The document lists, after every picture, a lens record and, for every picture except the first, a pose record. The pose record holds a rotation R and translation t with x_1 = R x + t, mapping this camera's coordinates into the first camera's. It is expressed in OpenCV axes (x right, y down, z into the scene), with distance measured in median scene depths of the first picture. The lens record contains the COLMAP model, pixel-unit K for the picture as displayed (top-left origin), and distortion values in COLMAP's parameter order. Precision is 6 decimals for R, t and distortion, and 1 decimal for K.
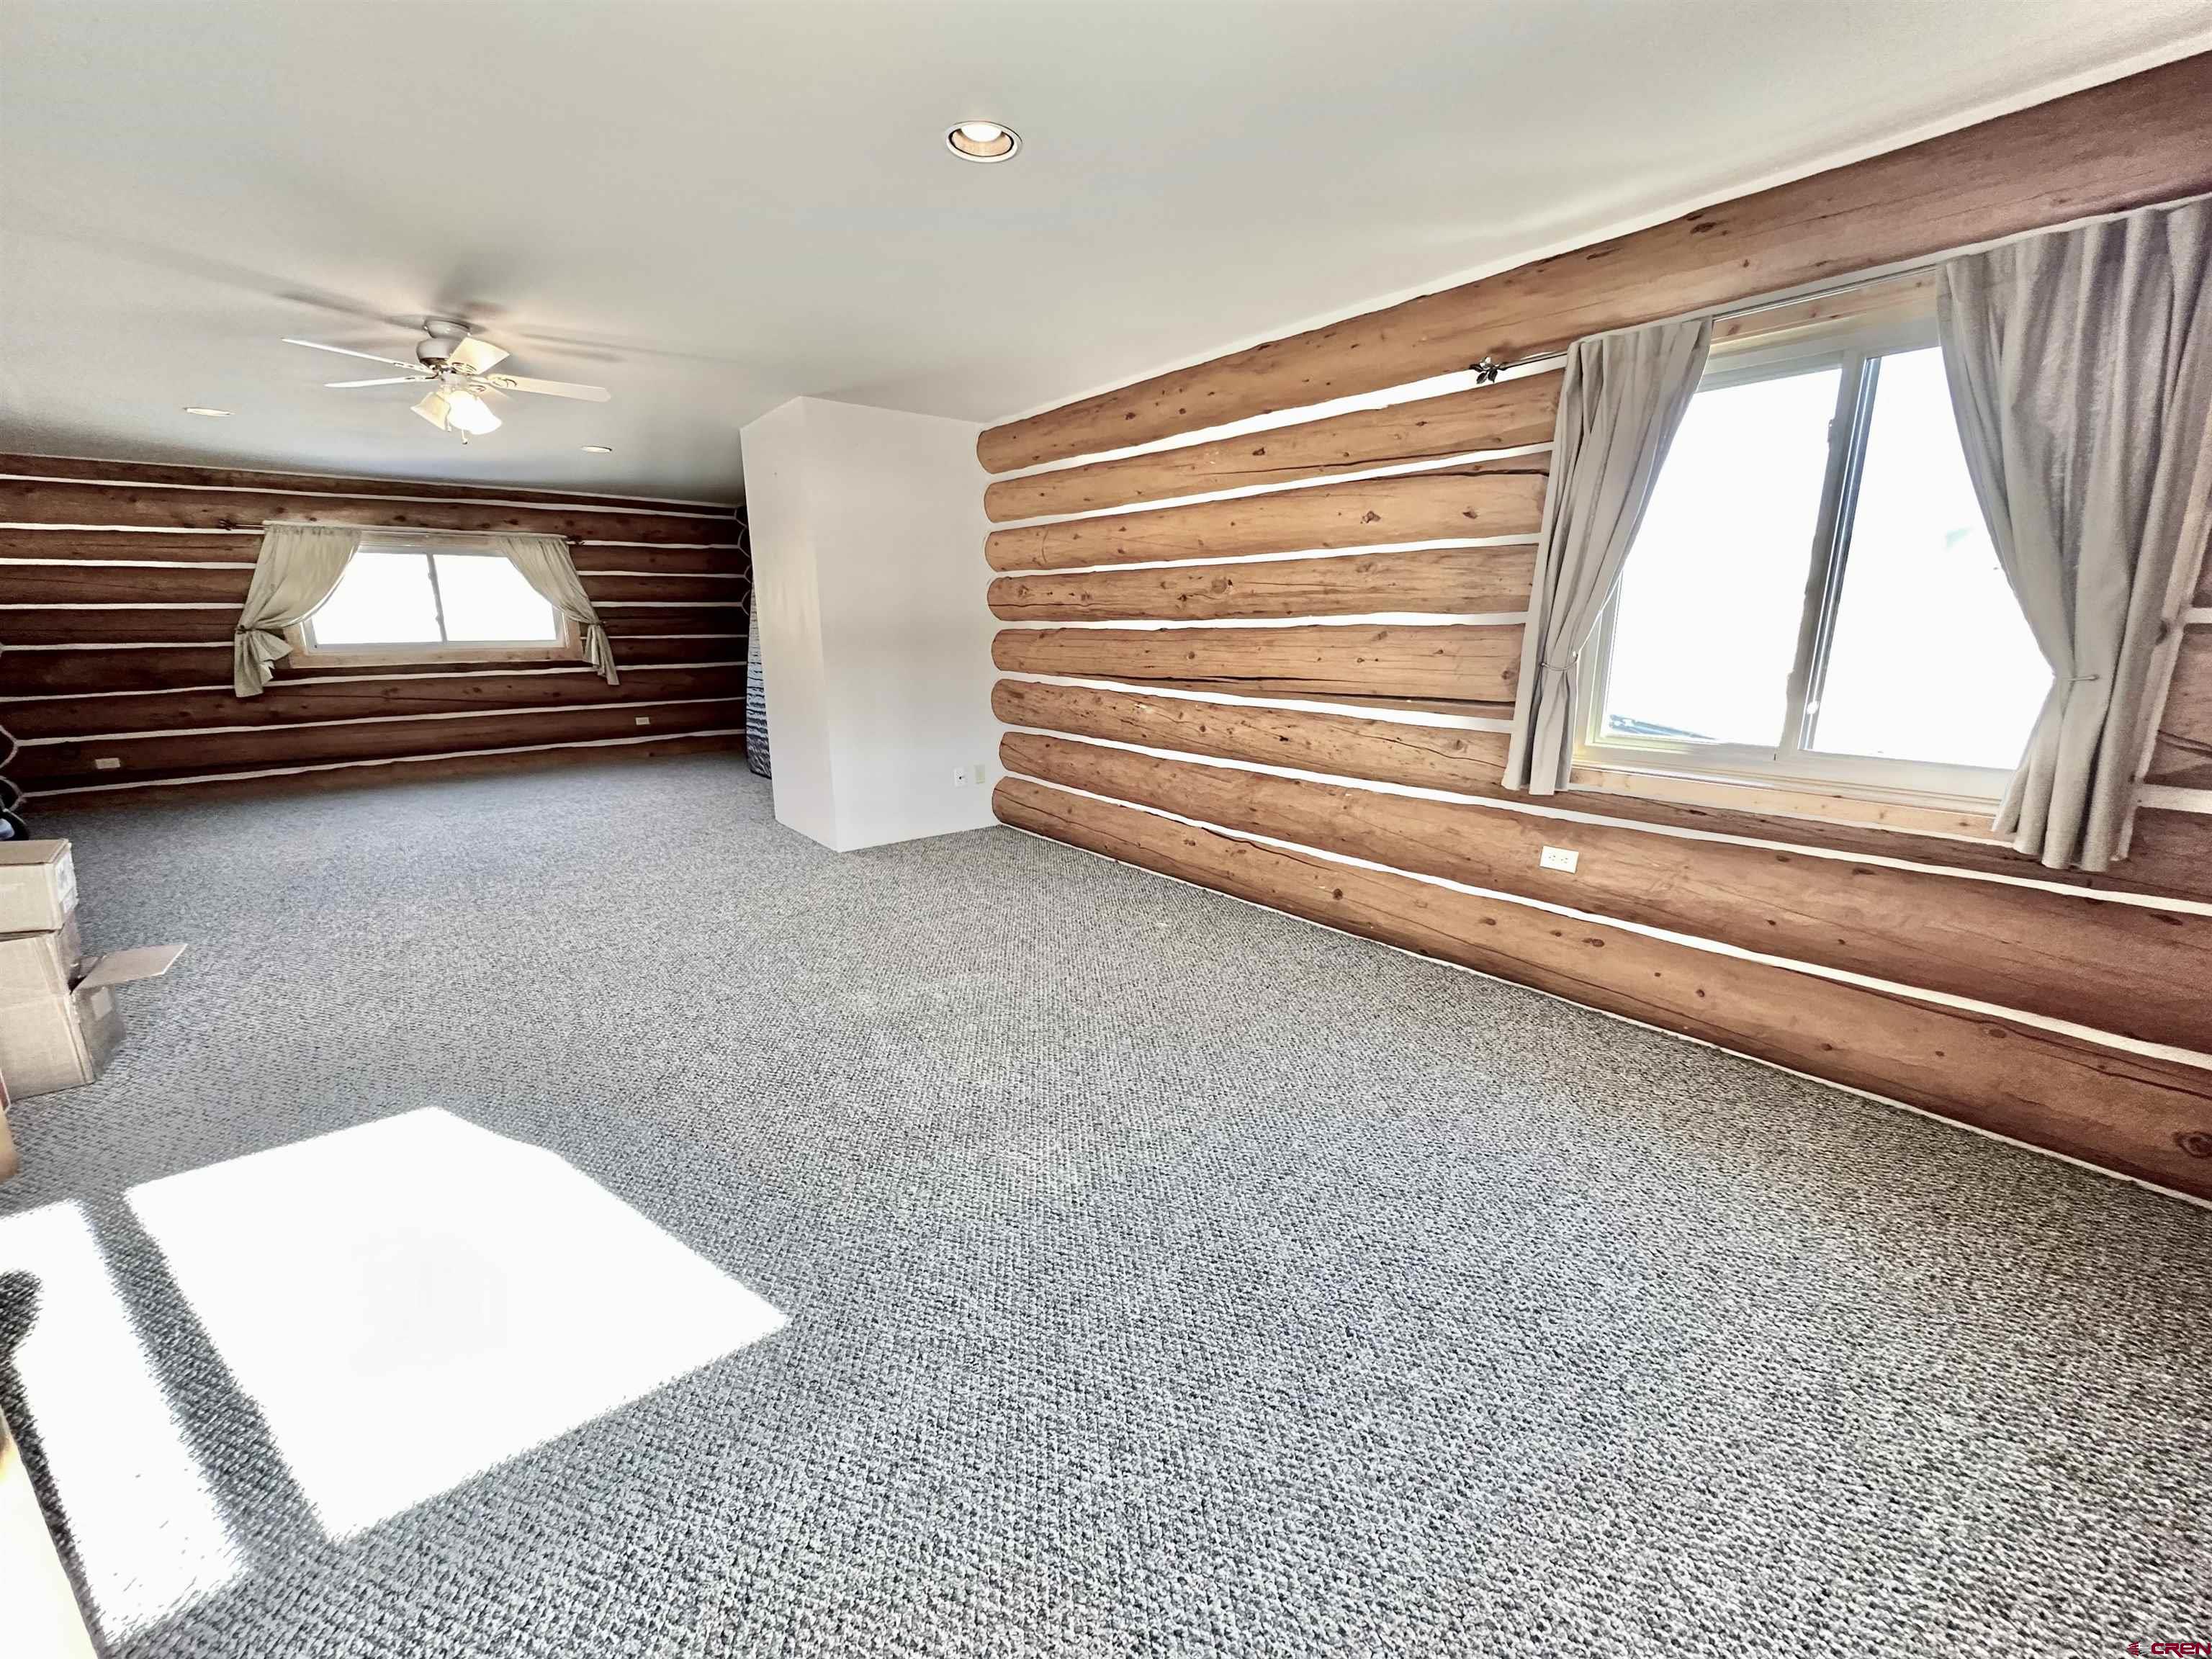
lens RADIAL K [[878.2, 0, 1108.0], [0, 878.2, 830.8], [0, 0, 1]] dist [-0.005593, 0.001231]
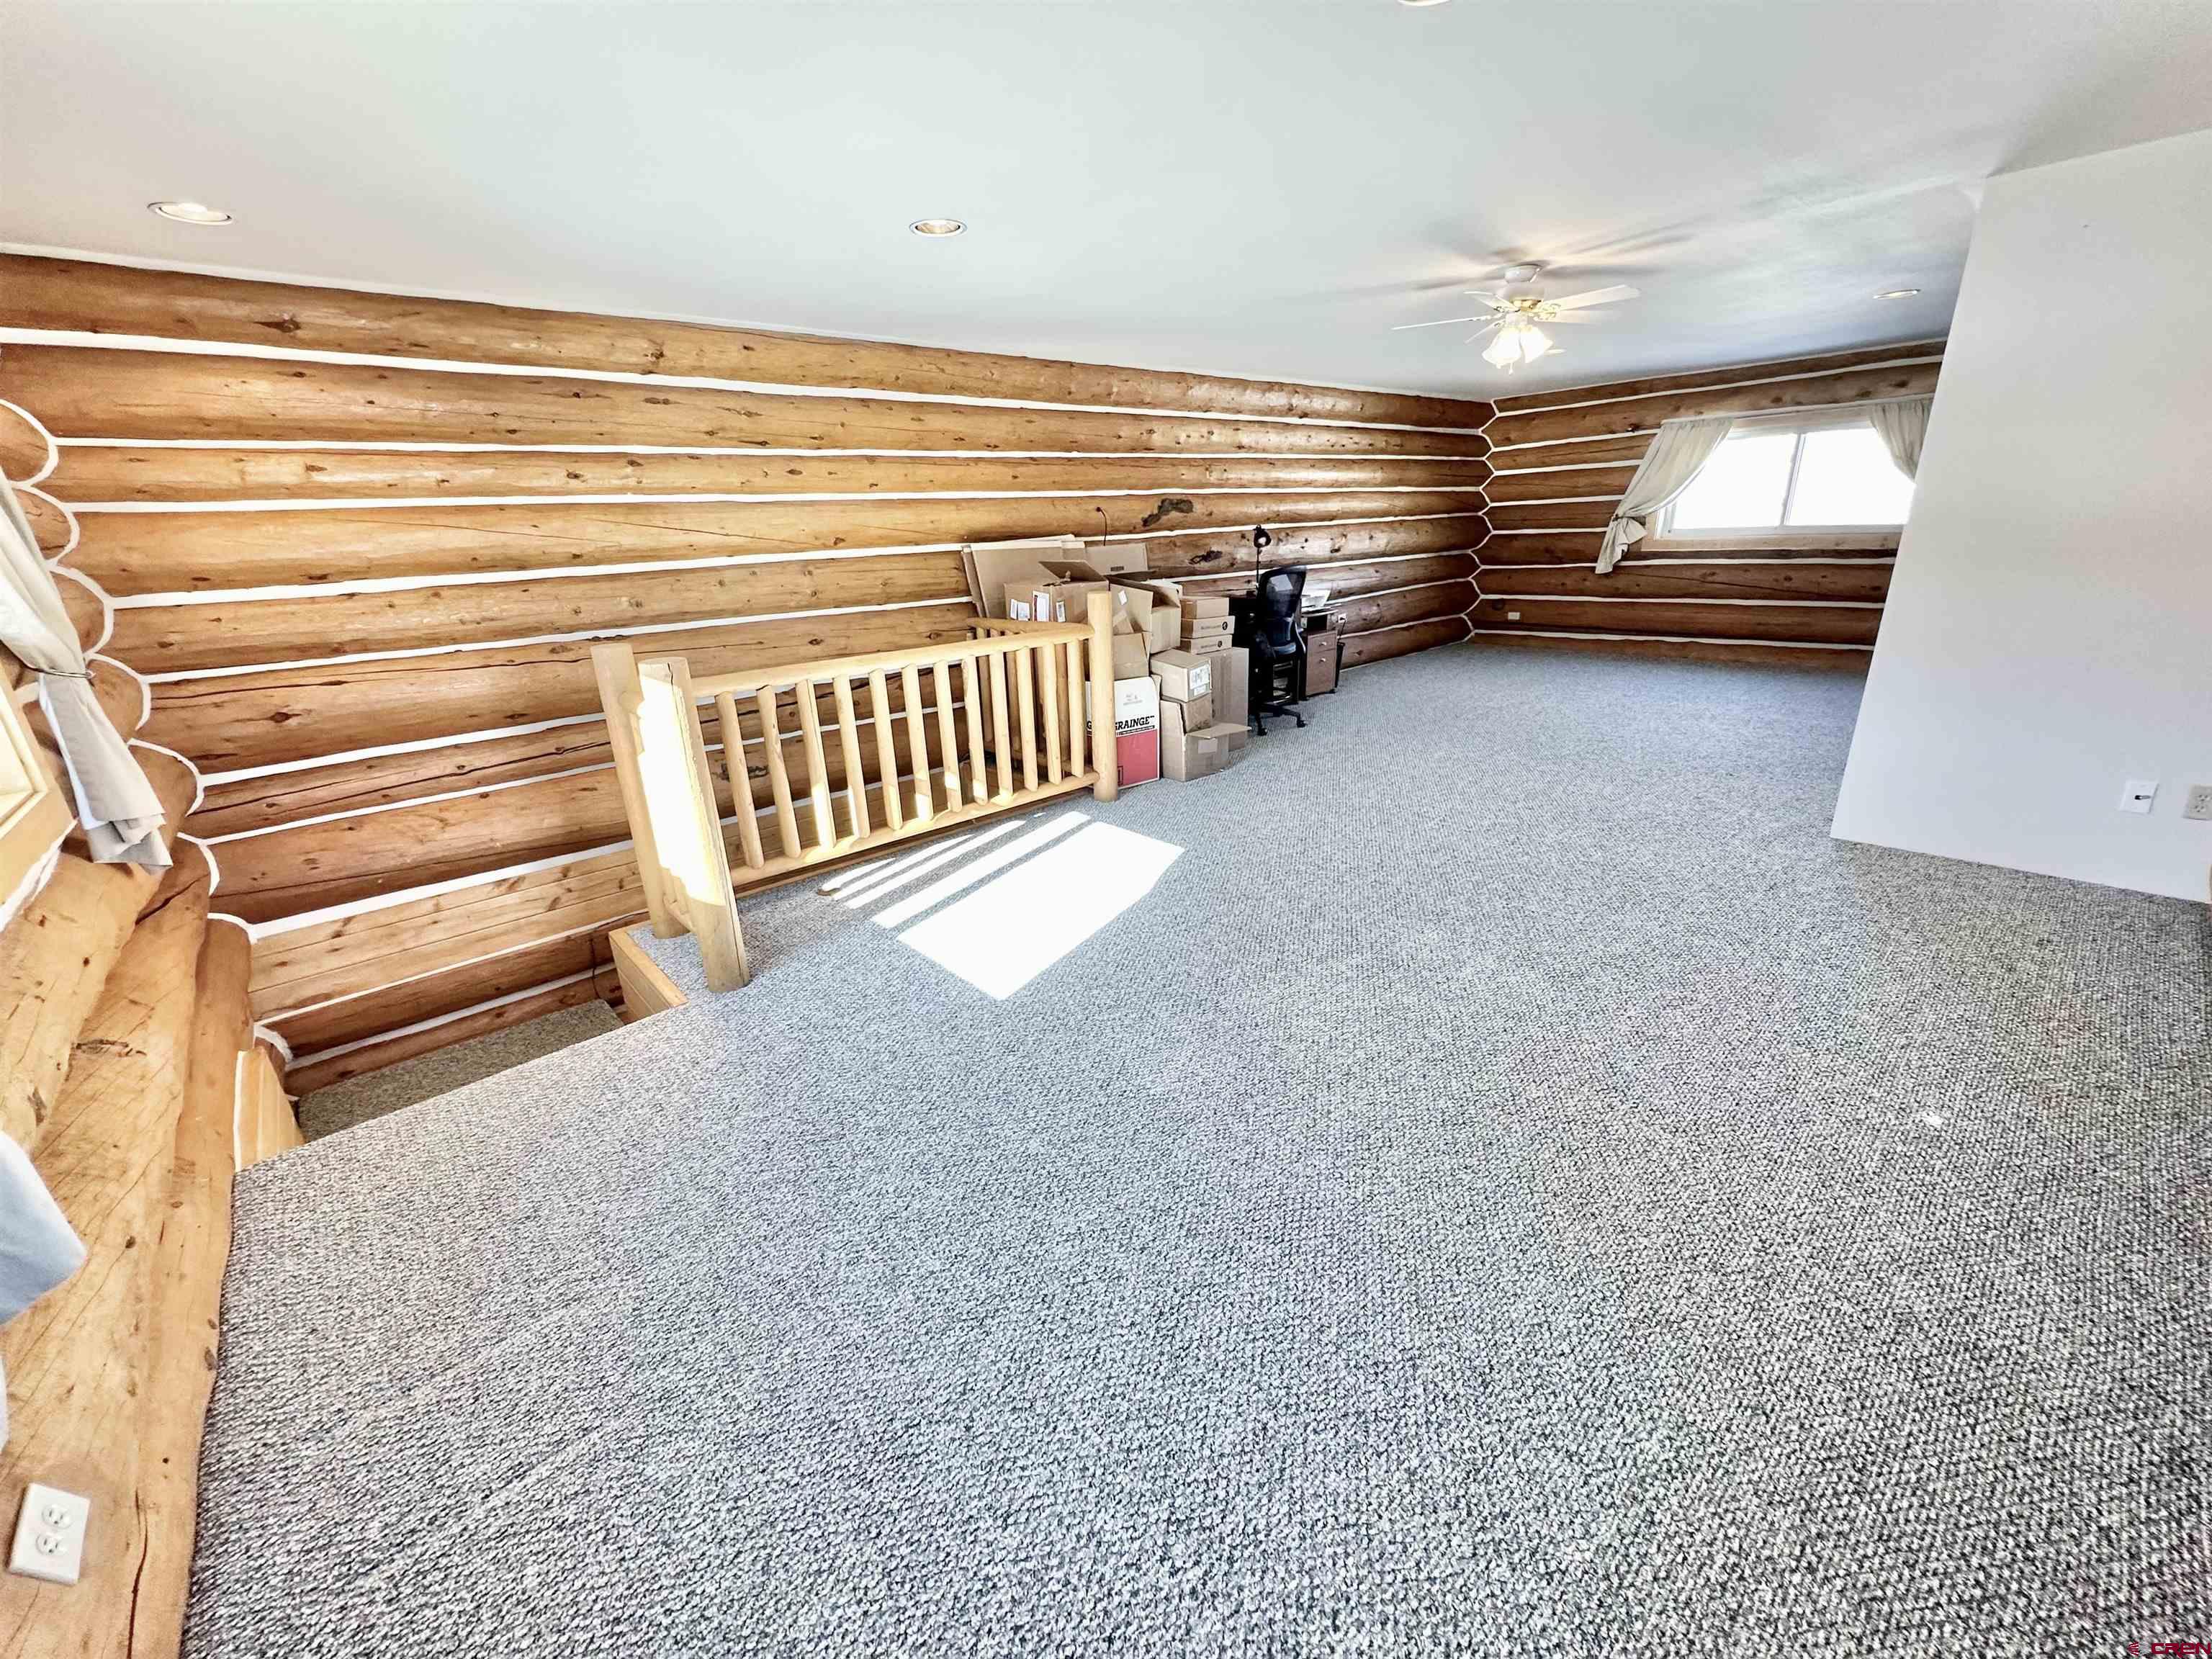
lens RADIAL K [[878.2, 0, 1103.4], [0, 878.2, 824.3], [0, 0, 1]] dist [-0.005593, 0.001231]
pose [[0.059214, 0.326123, -0.943471, 0.273292], [-0.189838, 0.931561, 0.310091, -0.075816], [0.980028, 0.160745, 0.117072, 0.225916]]
